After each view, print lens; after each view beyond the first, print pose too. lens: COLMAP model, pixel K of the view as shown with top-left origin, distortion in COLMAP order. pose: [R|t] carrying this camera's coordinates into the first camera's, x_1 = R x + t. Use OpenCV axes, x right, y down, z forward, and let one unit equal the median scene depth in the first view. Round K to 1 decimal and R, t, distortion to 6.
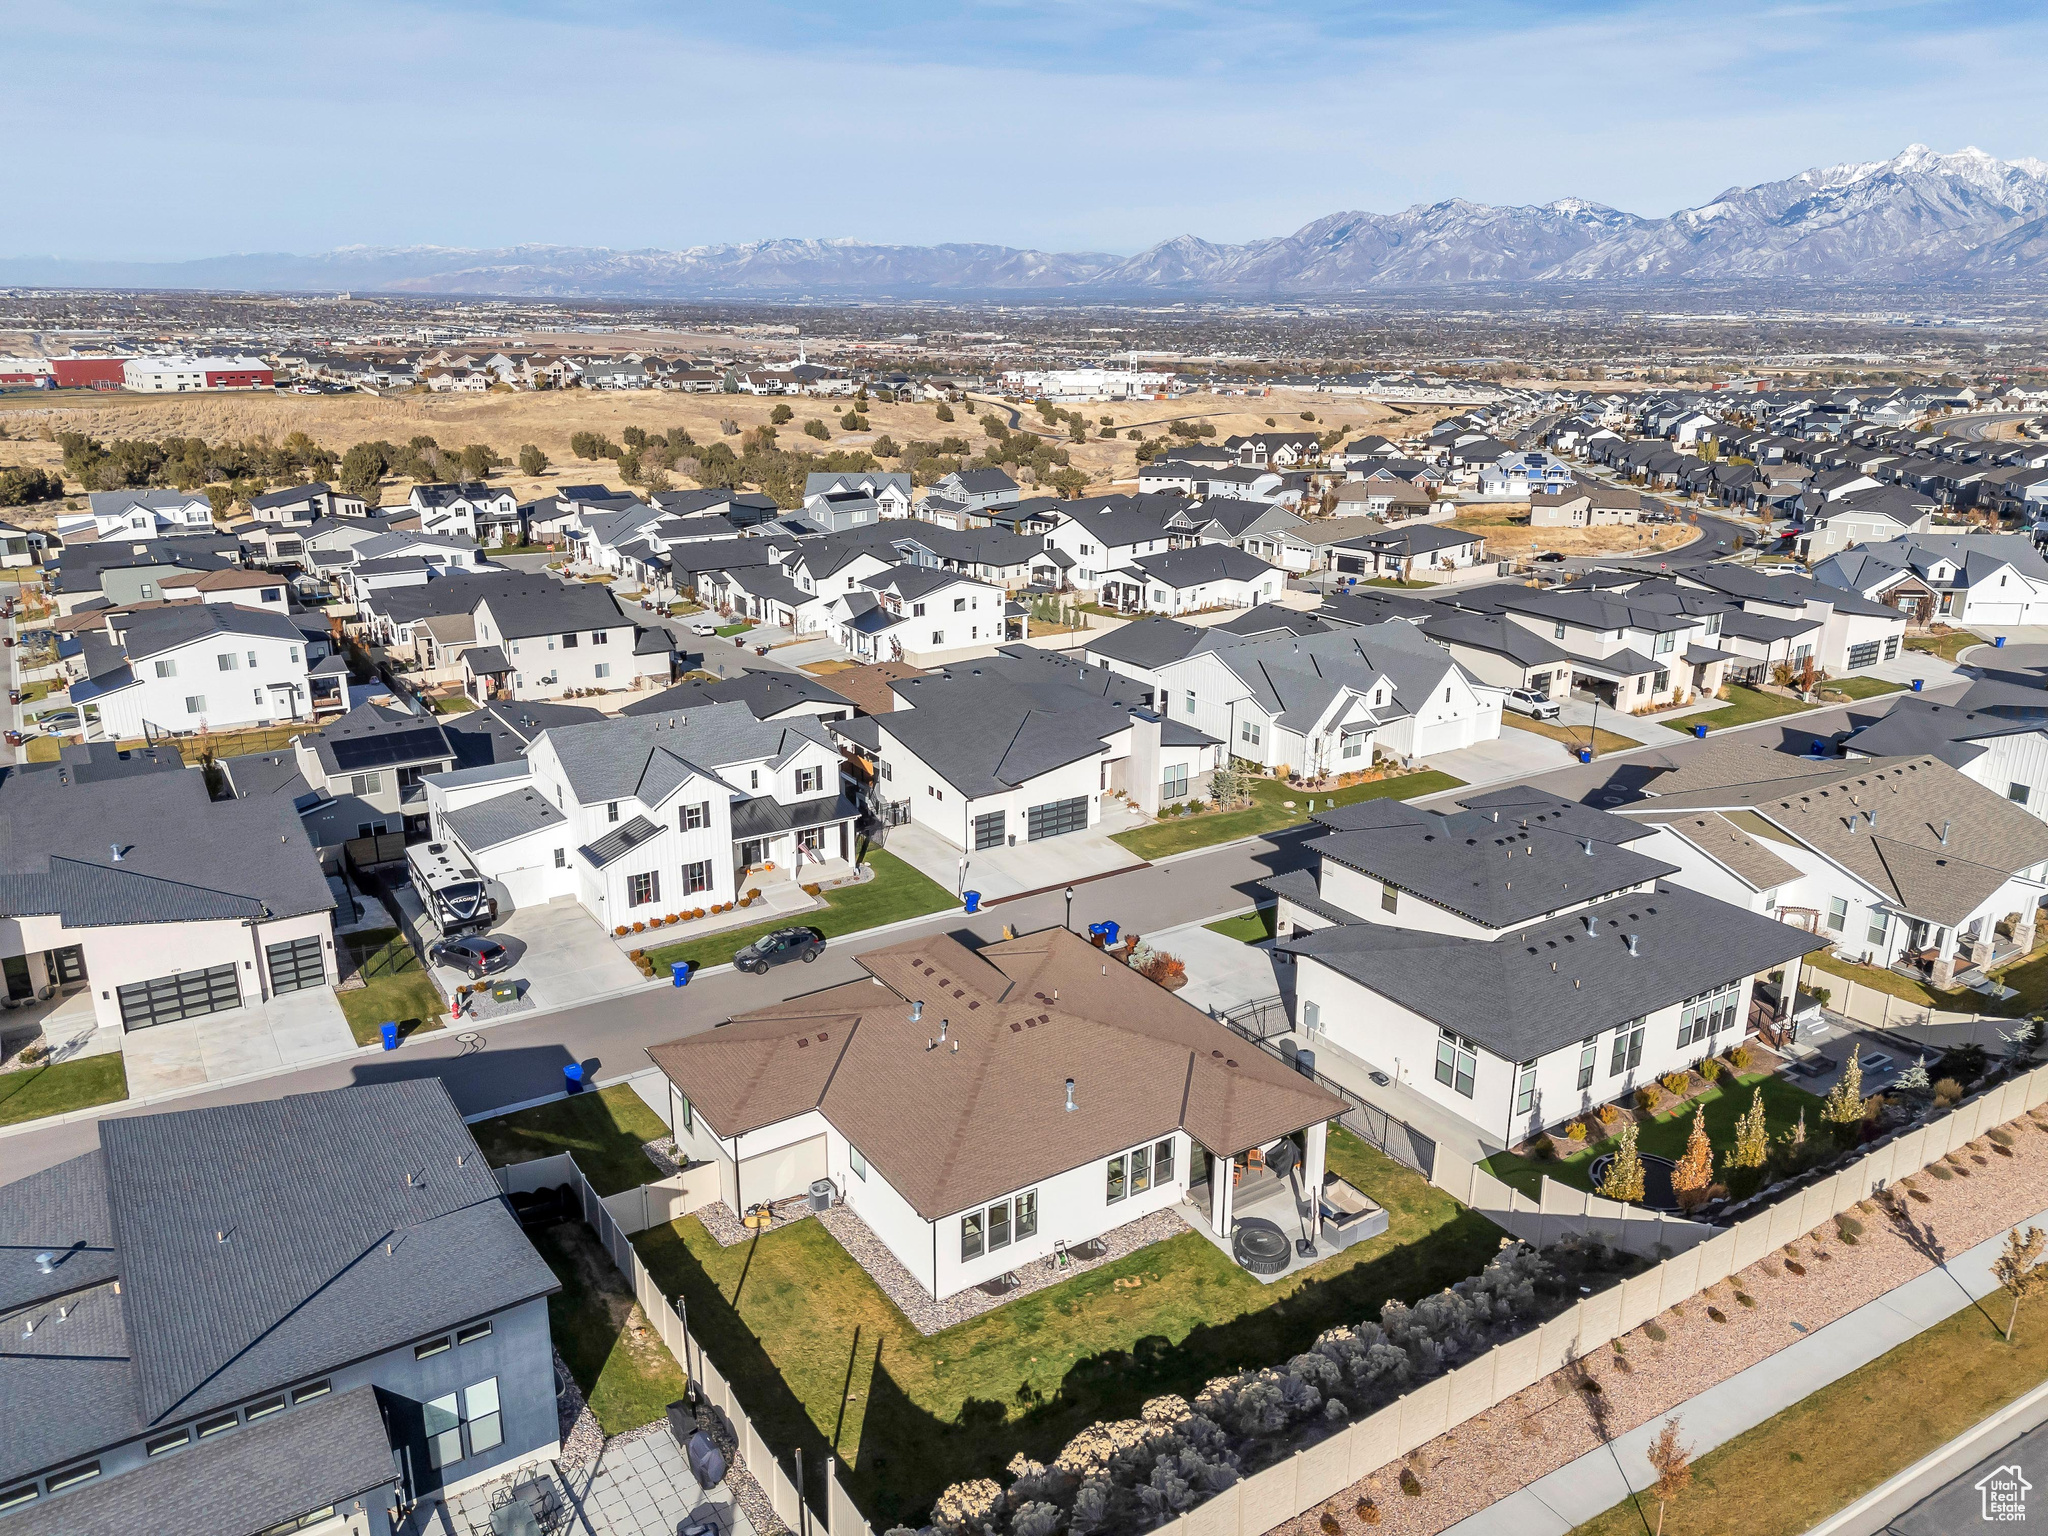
lens RADIAL K [[1490.9, 0, 1024.0], [0, 1490.9, 768.0], [0, 0, 1]] dist [0.085282, -0.074362]
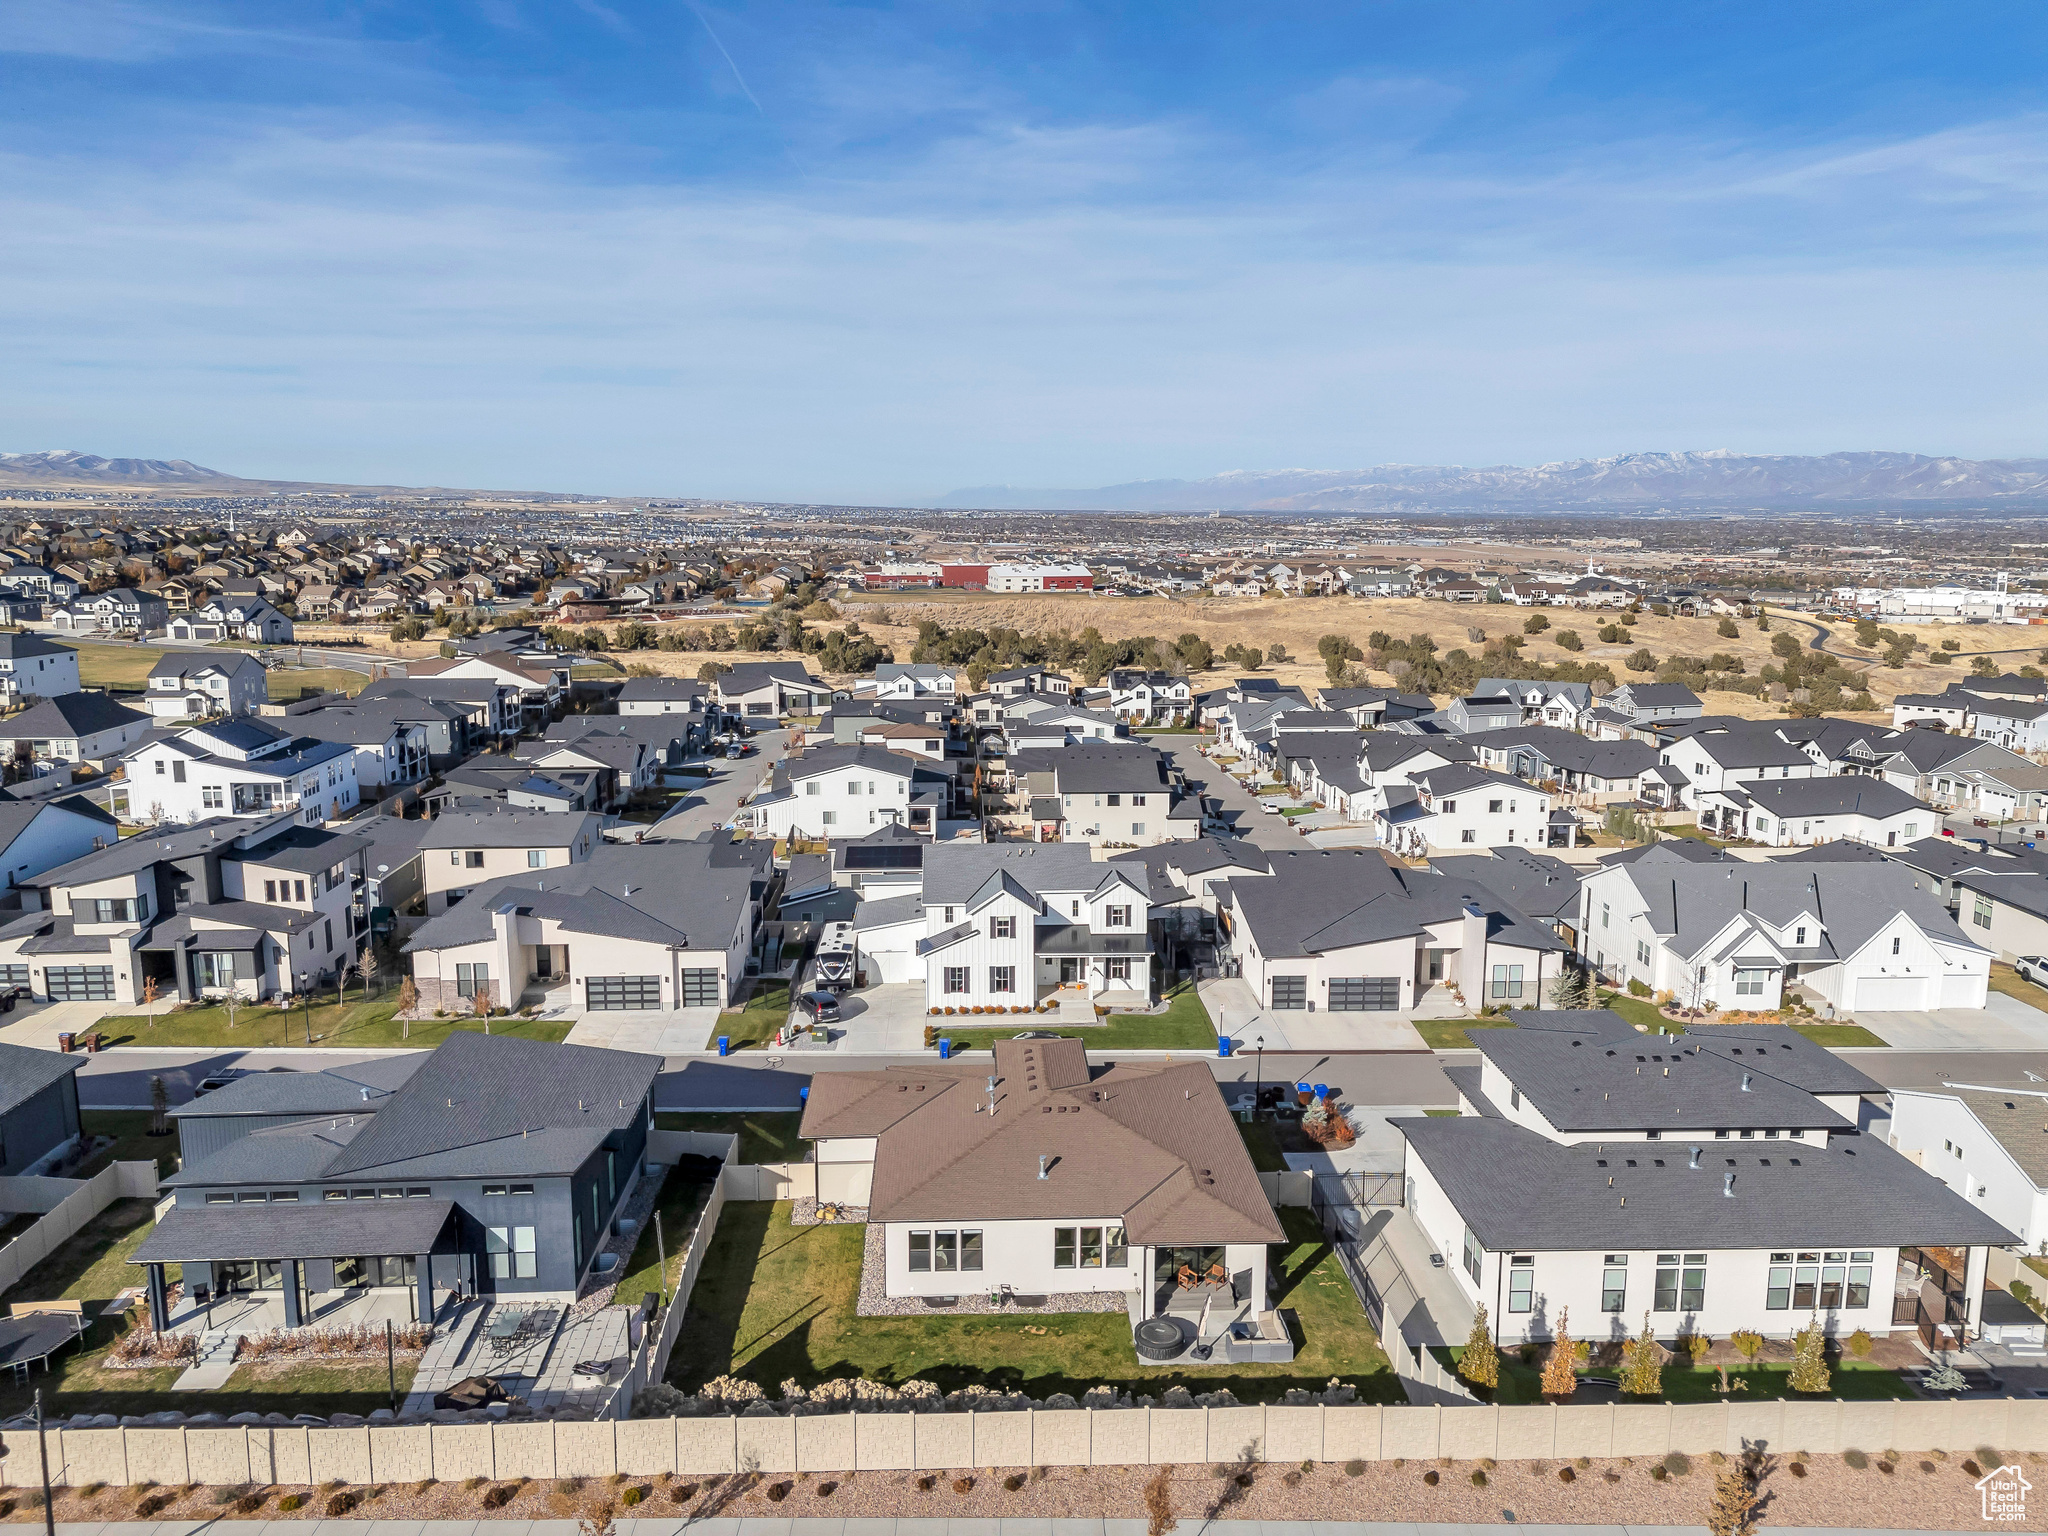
lens RADIAL K [[1487.3, 0, 1024.0], [0, 1487.3, 768.0], [0, 0, 1]] dist [0.092658, -0.094273]
pose [[0.862425, 0.087377, -0.498586, 0.353070], [-0.153114, 0.983877, -0.092424, 0.012838], [0.482471, 0.156049, 0.861899, -0.045913]]
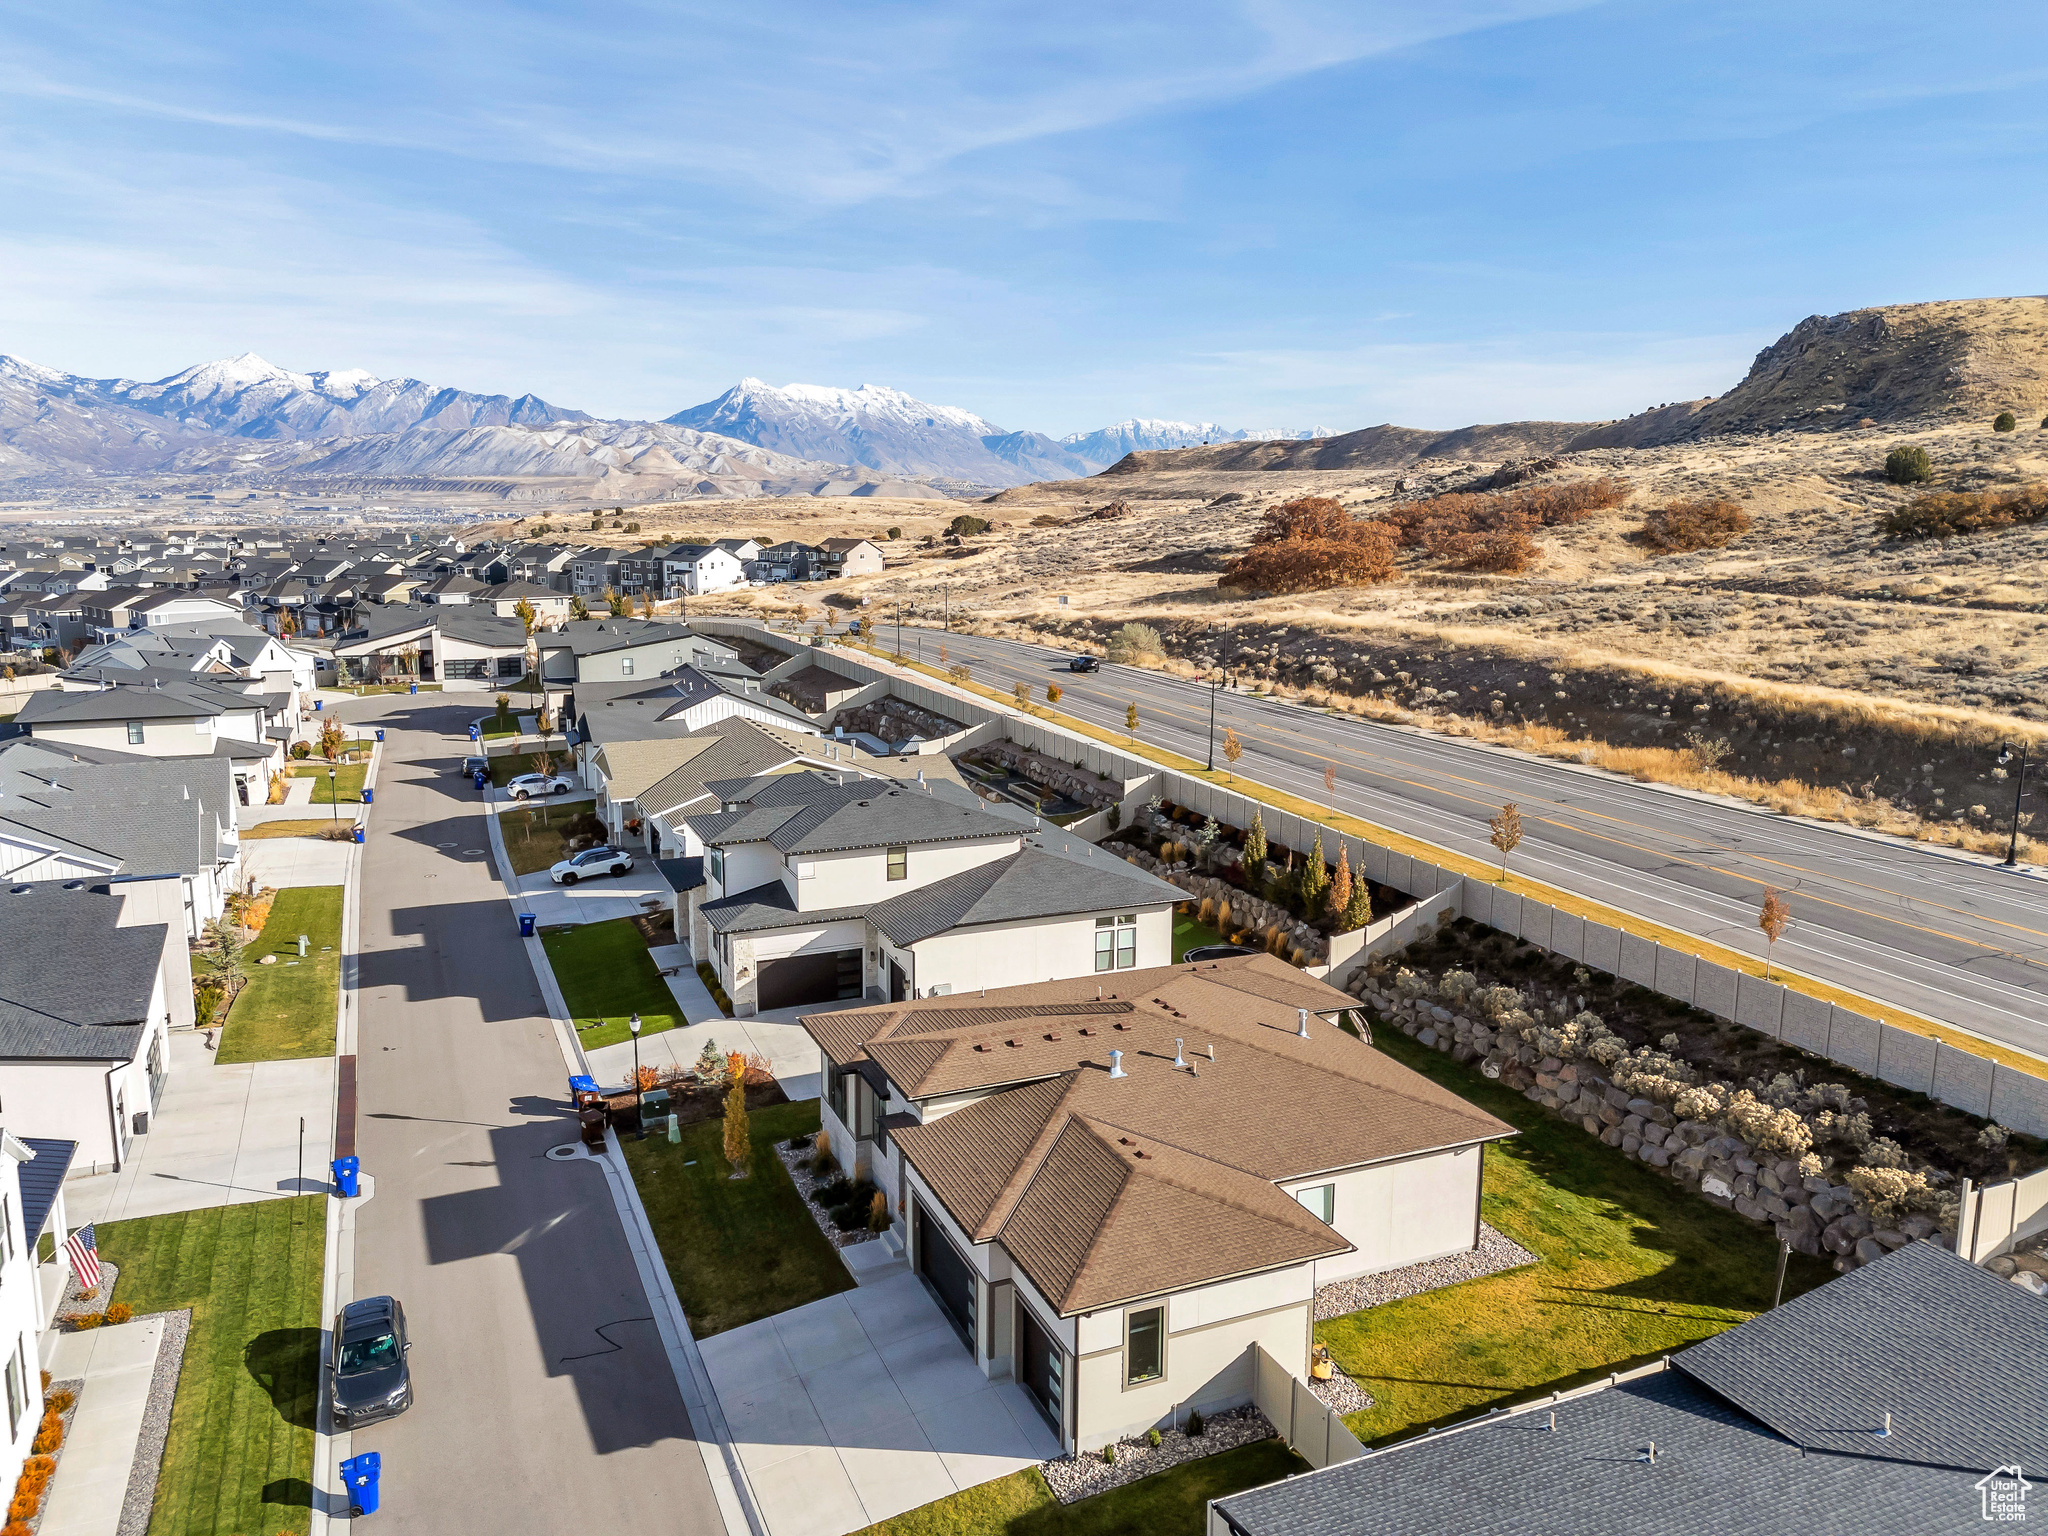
lens RADIAL K [[1487.3, 0, 1024.0], [0, 1487.3, 768.0], [0, 0, 1]] dist [0.092658, -0.094273]
pose [[0.172232, -0.188867, 0.966781, -0.507057], [0.299234, 0.945100, 0.131323, -0.056132], [-0.938507, 0.266676, 0.219292, 0.559491]]
